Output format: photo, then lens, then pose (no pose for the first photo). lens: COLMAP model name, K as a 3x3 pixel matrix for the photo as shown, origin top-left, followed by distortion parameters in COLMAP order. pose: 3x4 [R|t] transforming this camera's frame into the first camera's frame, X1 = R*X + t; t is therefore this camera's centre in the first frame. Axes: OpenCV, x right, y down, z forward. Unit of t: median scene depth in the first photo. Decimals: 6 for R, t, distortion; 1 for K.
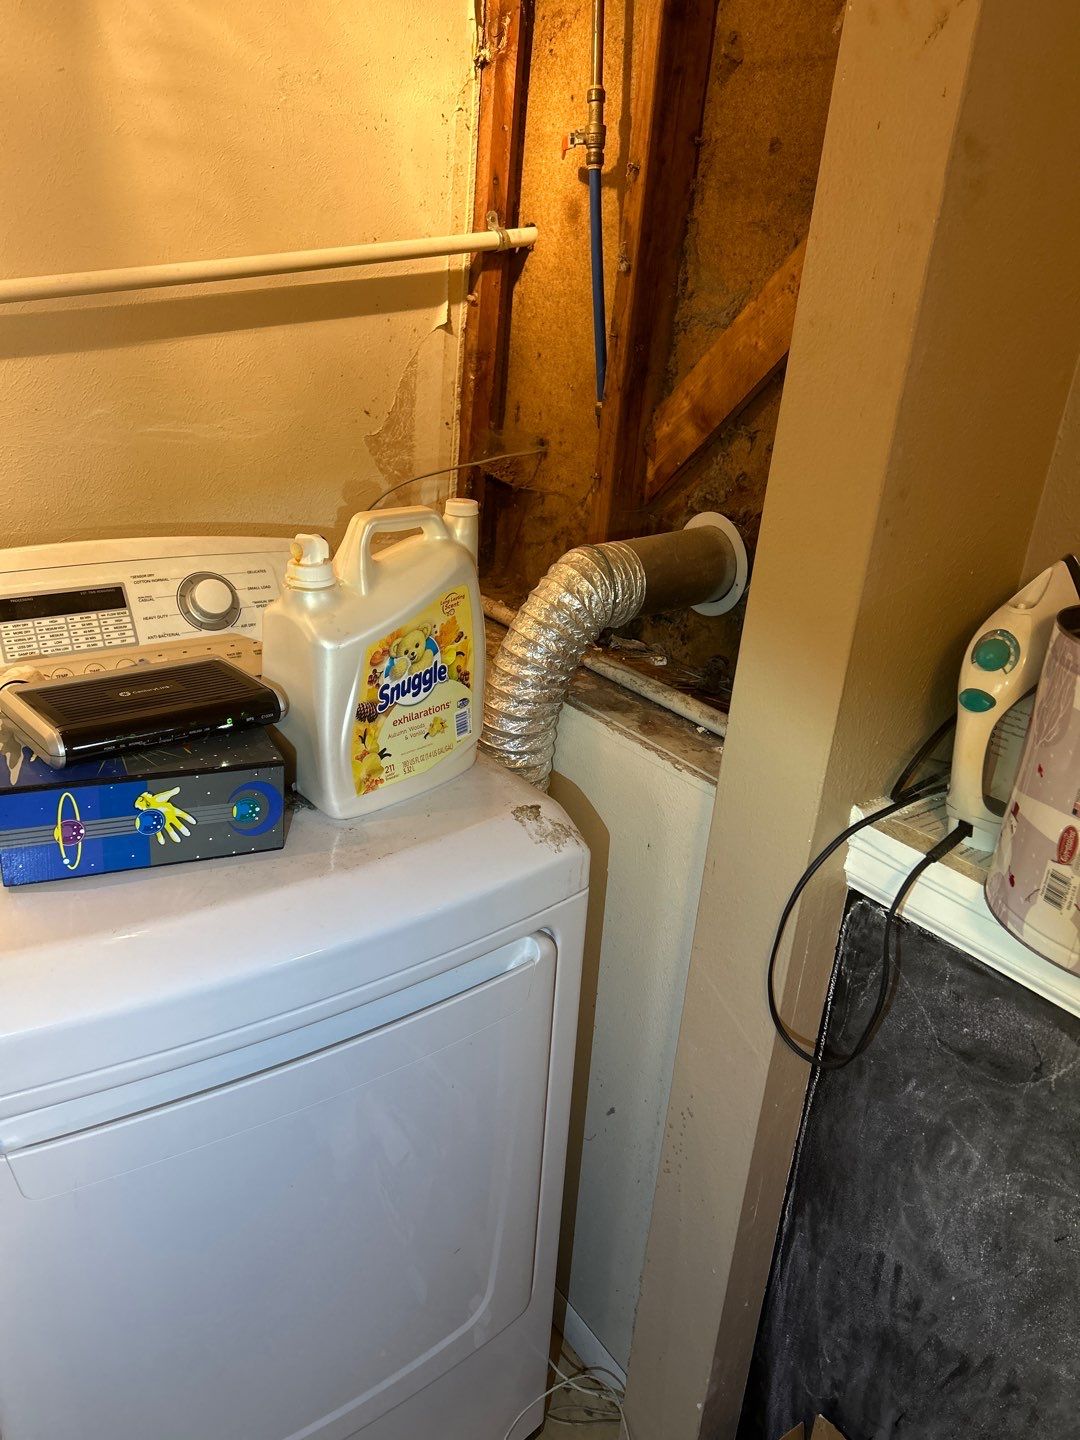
lens RADIAL K [[1084.6, 0, 536.6], [0, 1084.6, 723.0], [0, 0, 1]] dist [0.053745, -0.064015]
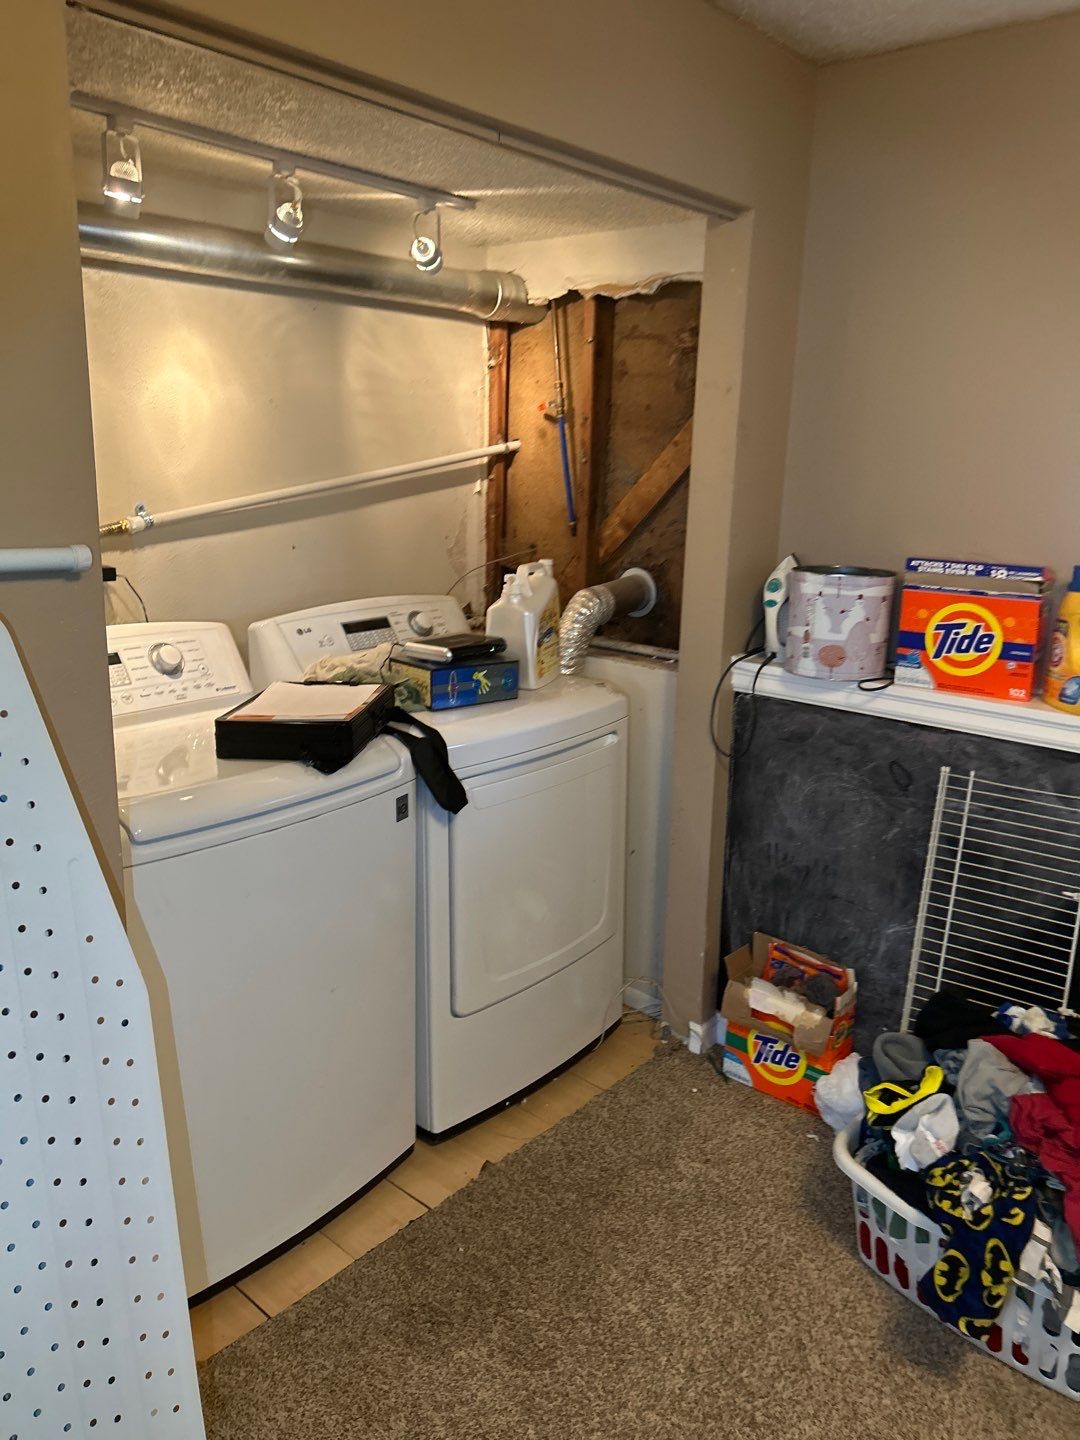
lens RADIAL K [[1084.6, 0, 555.0], [0, 1084.6, 719.1], [0, 0, 1]] dist [0.053745, -0.064015]
pose [[0.969599, -0.108123, 0.219515, -0.522994], [0.136569, 0.983480, -0.118809, 0.349999], [-0.203043, 0.145176, 0.968348, -1.042097]]
